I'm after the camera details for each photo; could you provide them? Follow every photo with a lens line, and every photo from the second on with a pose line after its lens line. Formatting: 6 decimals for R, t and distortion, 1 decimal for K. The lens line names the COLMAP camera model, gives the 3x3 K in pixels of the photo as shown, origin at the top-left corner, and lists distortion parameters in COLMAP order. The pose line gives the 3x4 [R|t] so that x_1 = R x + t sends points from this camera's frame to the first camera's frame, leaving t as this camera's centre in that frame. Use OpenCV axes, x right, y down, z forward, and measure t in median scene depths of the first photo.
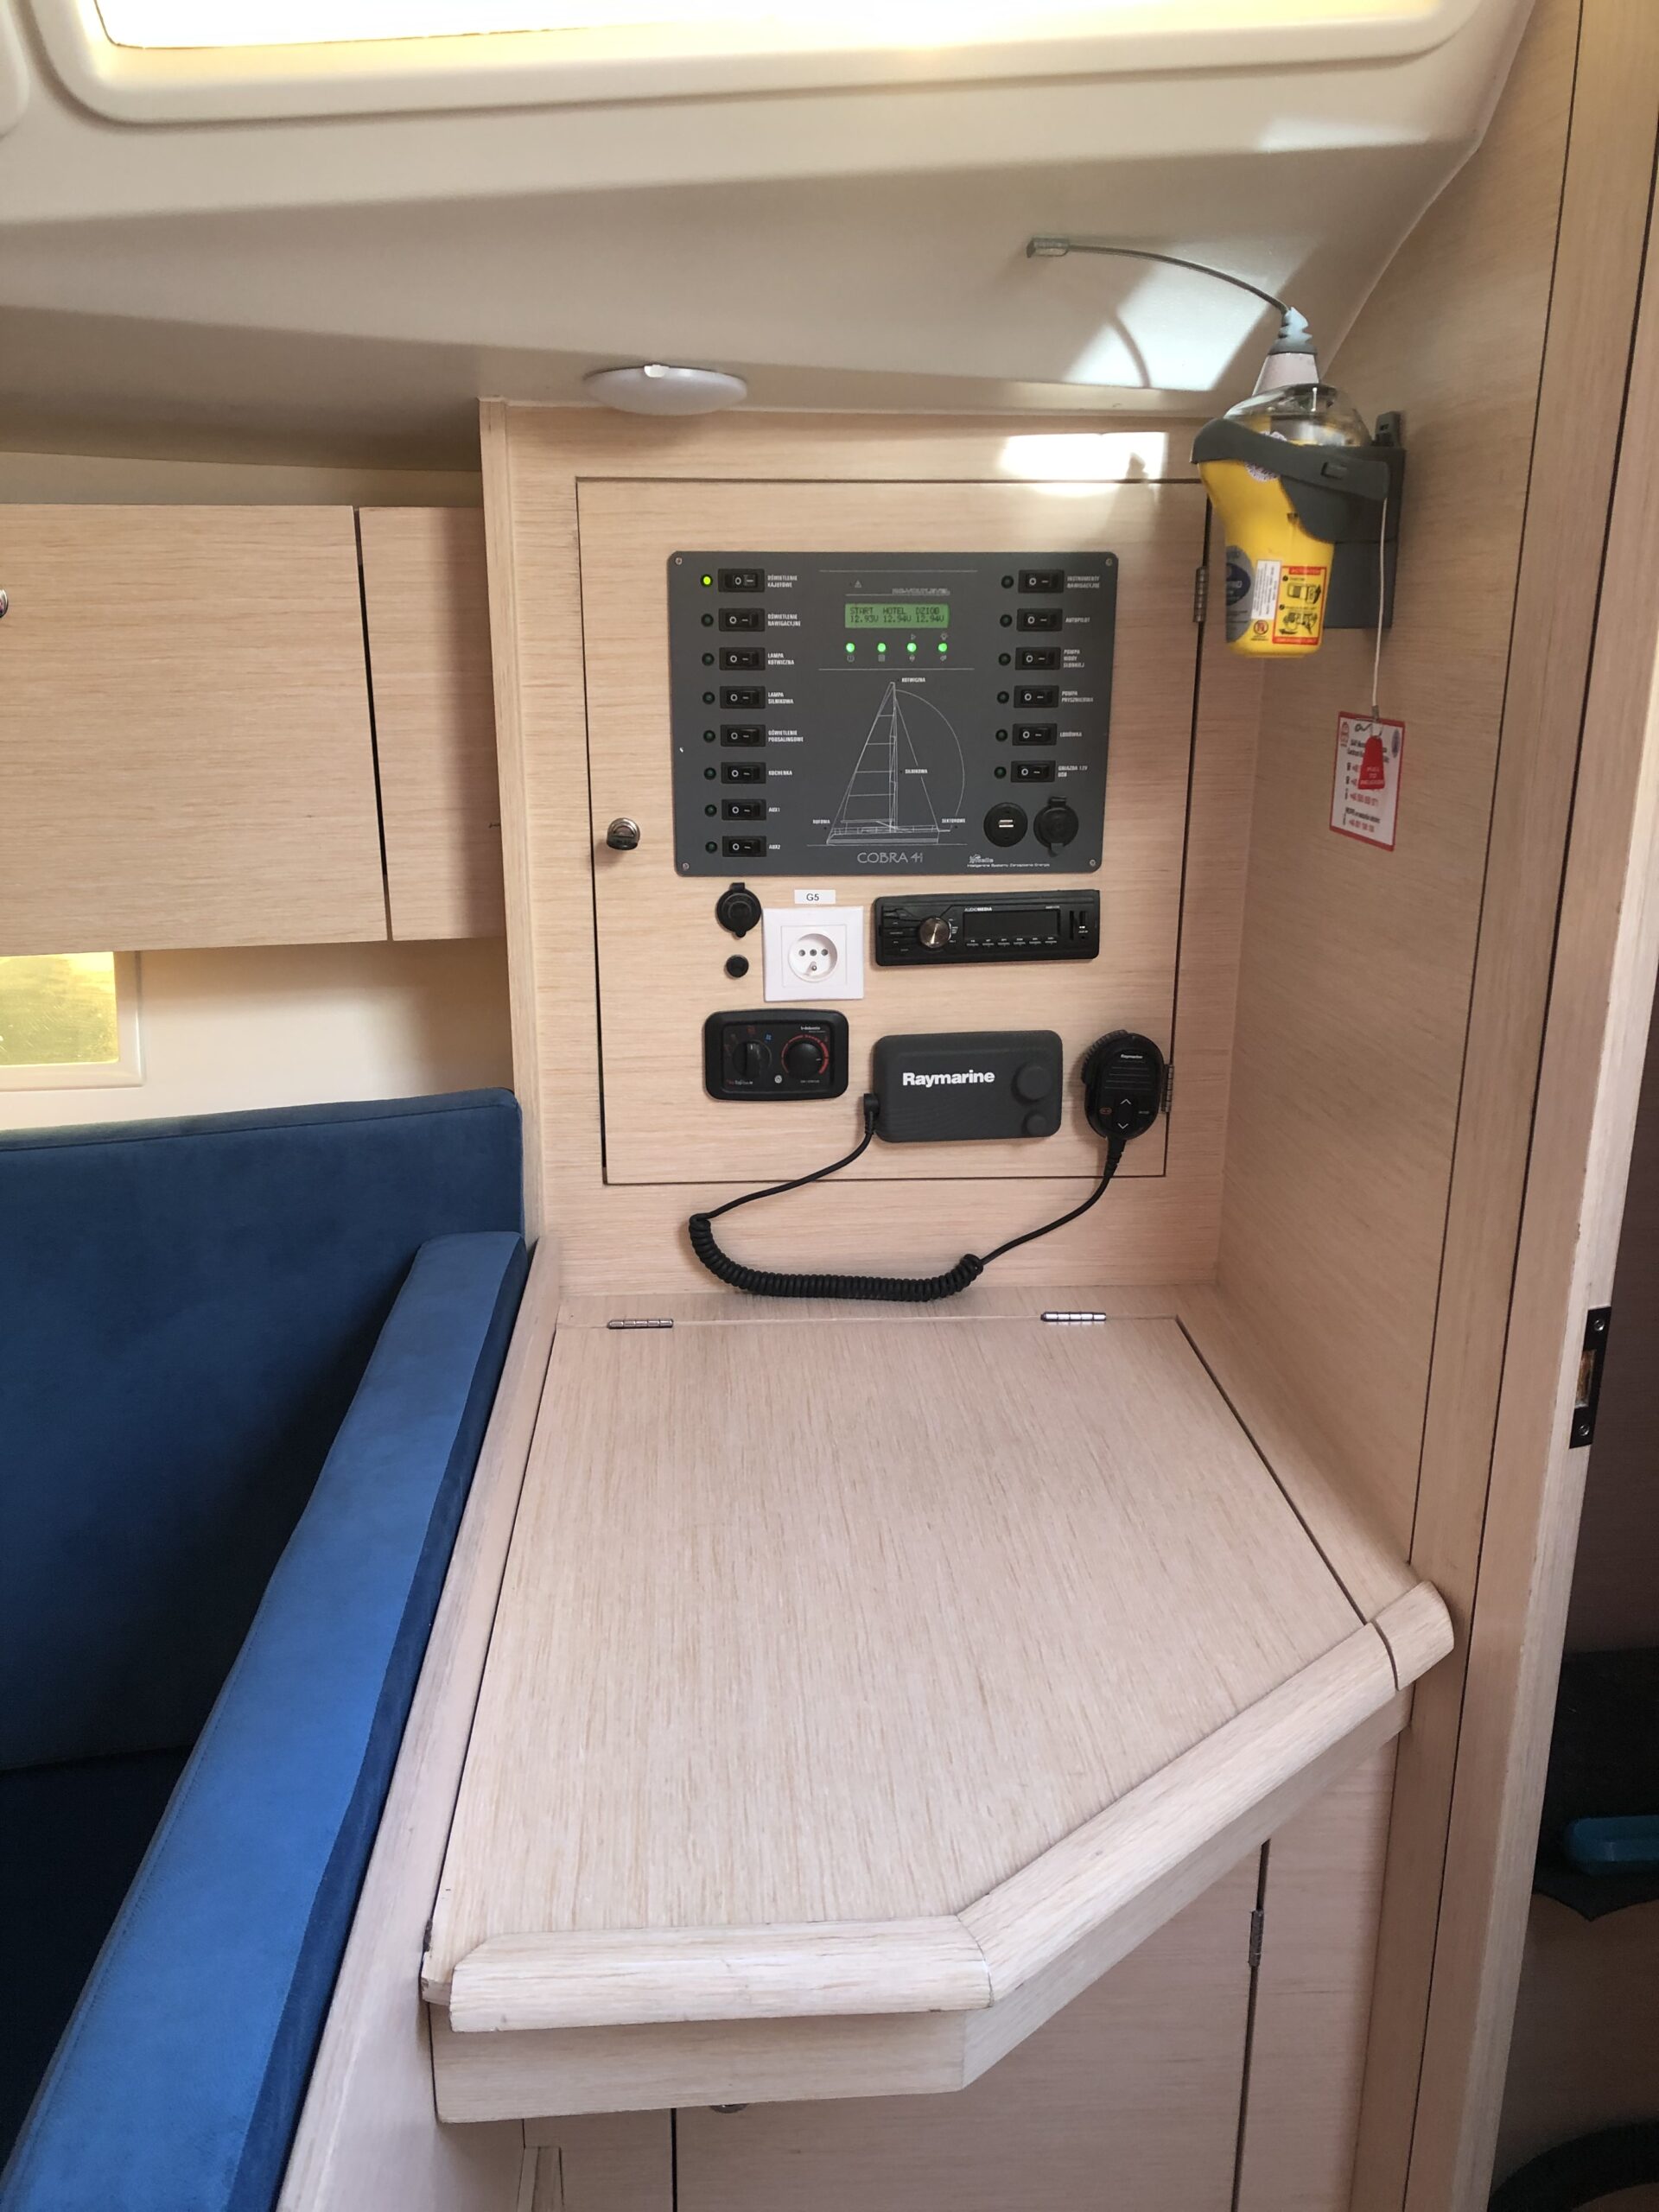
lens RADIAL K [[1814.4, 0, 817.8], [0, 1814.4, 1069.1], [0, 0, 1]] dist [0.022726, -0.006432]
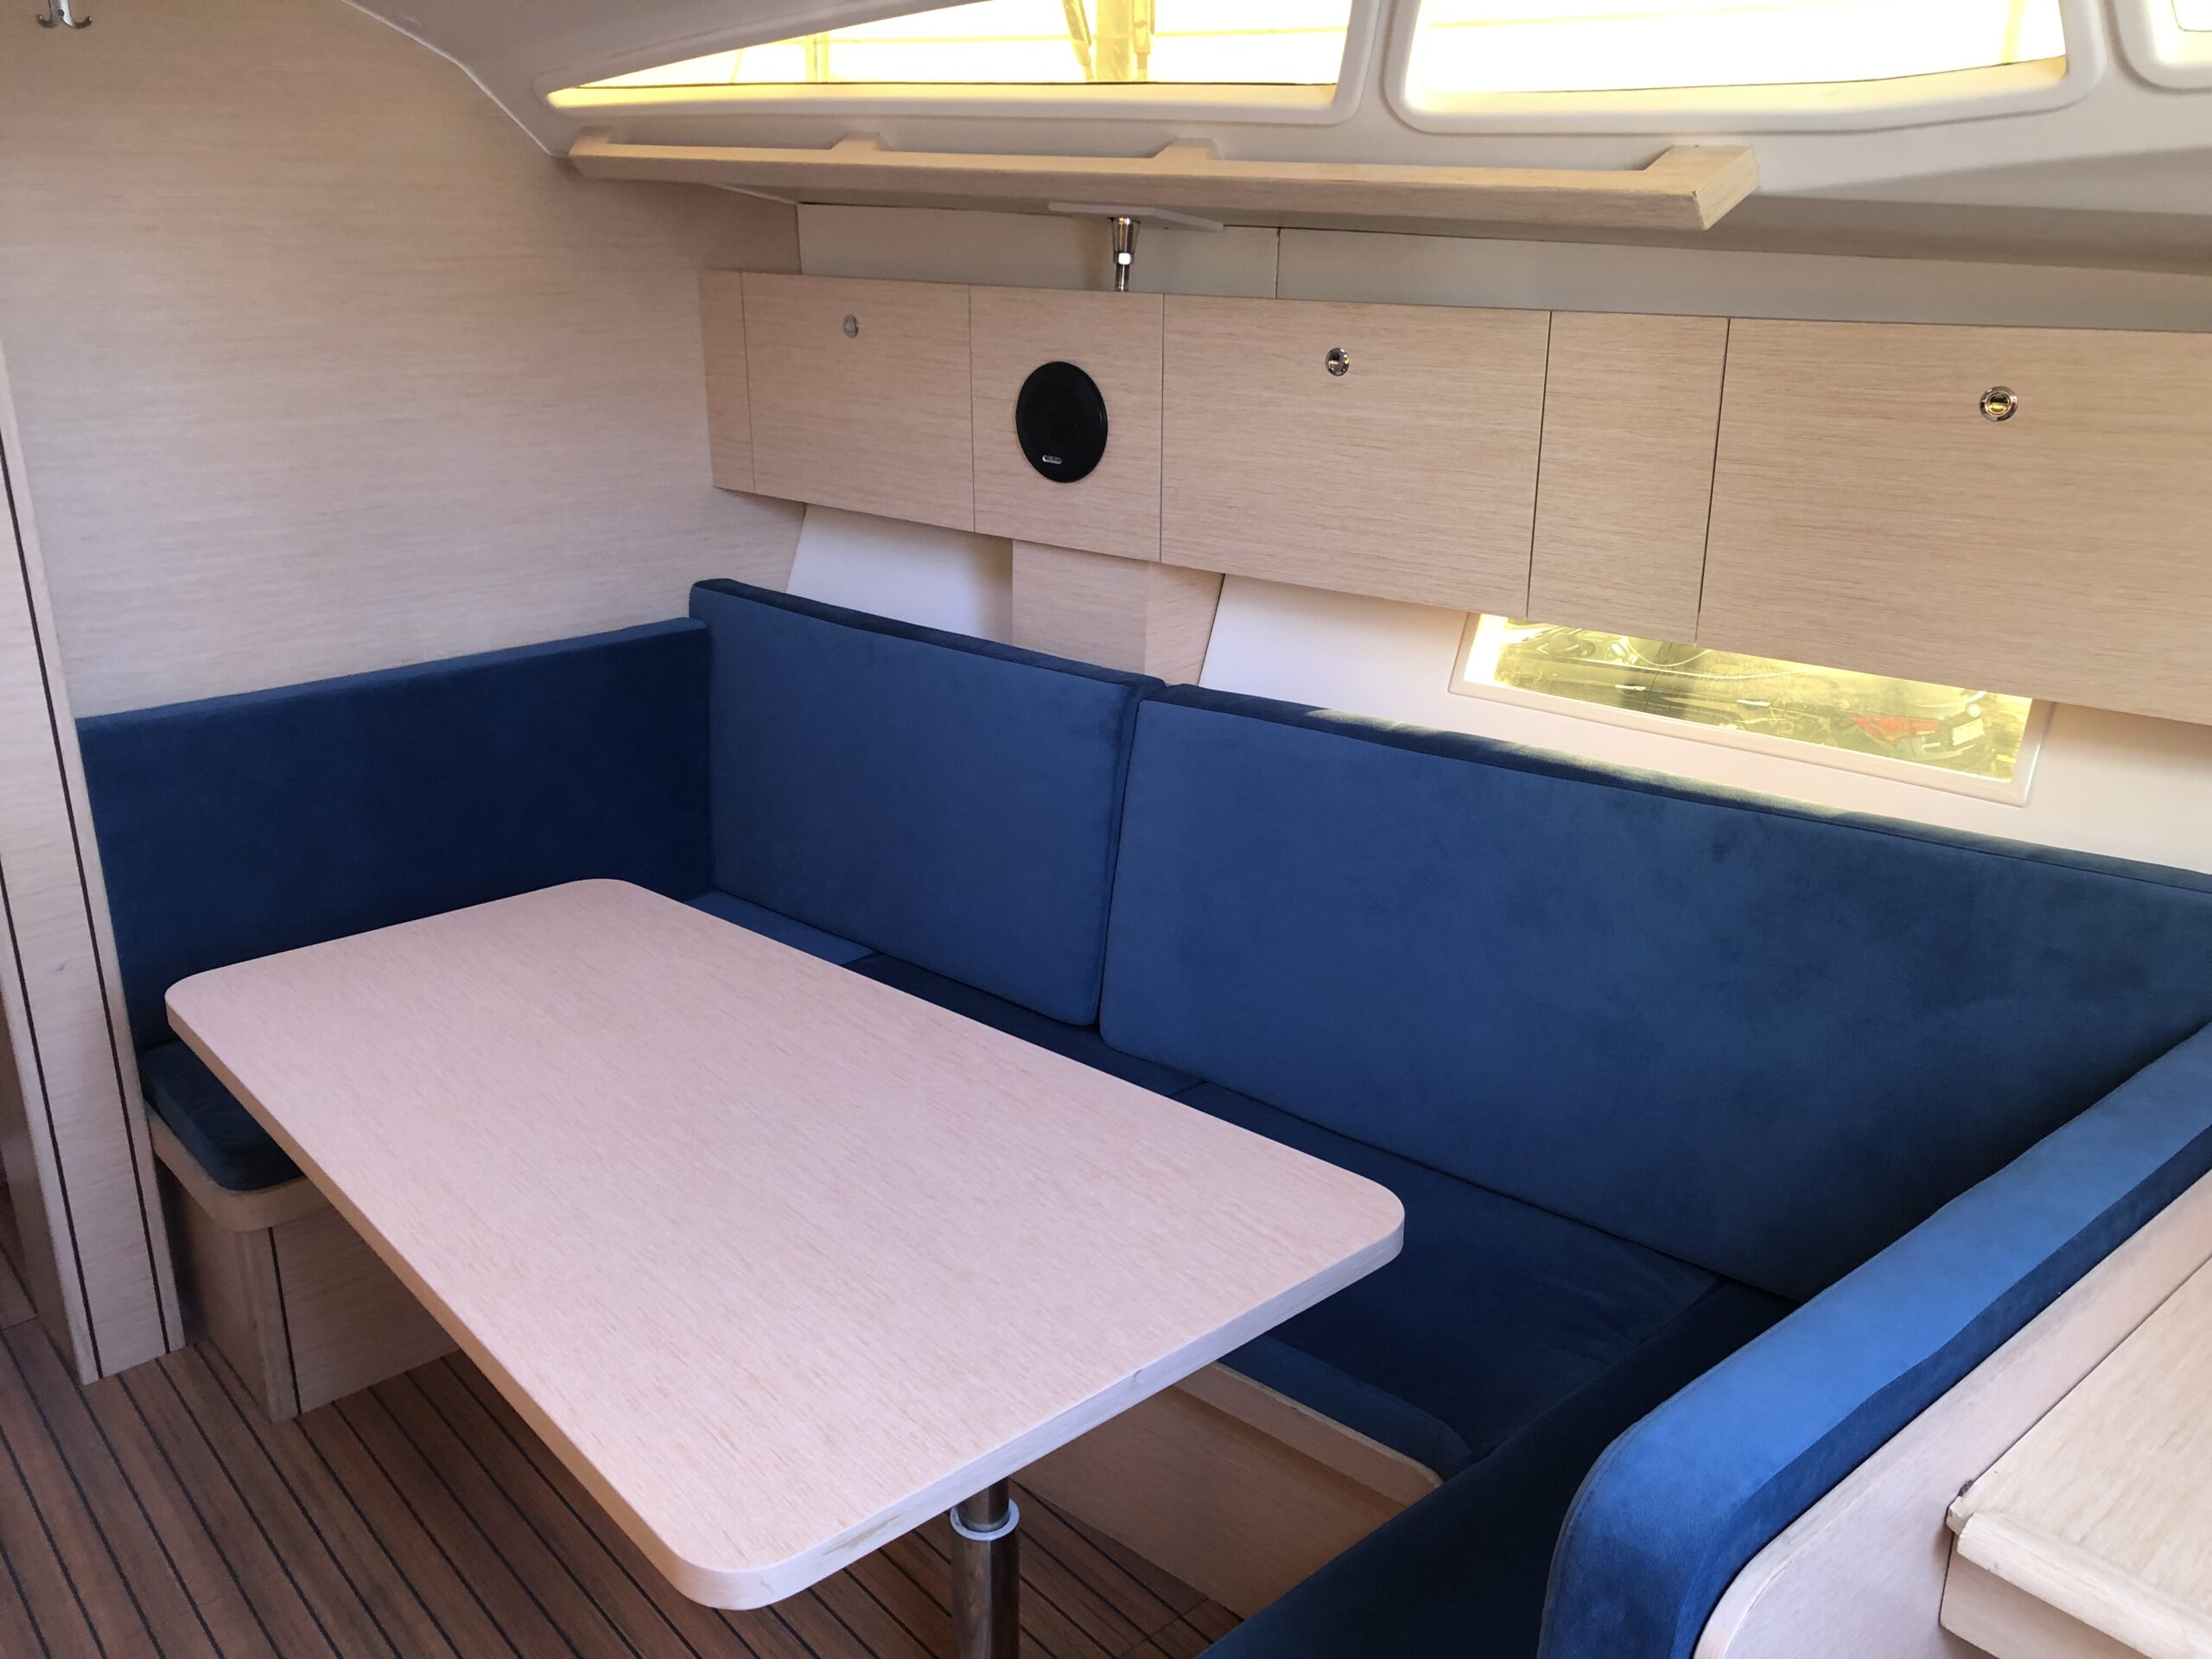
lens RADIAL K [[1814.4, 0, 1104.3], [0, 1814.4, 823.5], [0, 0, 1]] dist [0.022726, -0.006432]
pose [[0.609936, 0.263202, -0.747464, 0.176556], [-0.219570, 0.962432, 0.159727, -0.046383], [0.761424, 0.066697, 0.644814, -0.245816]]
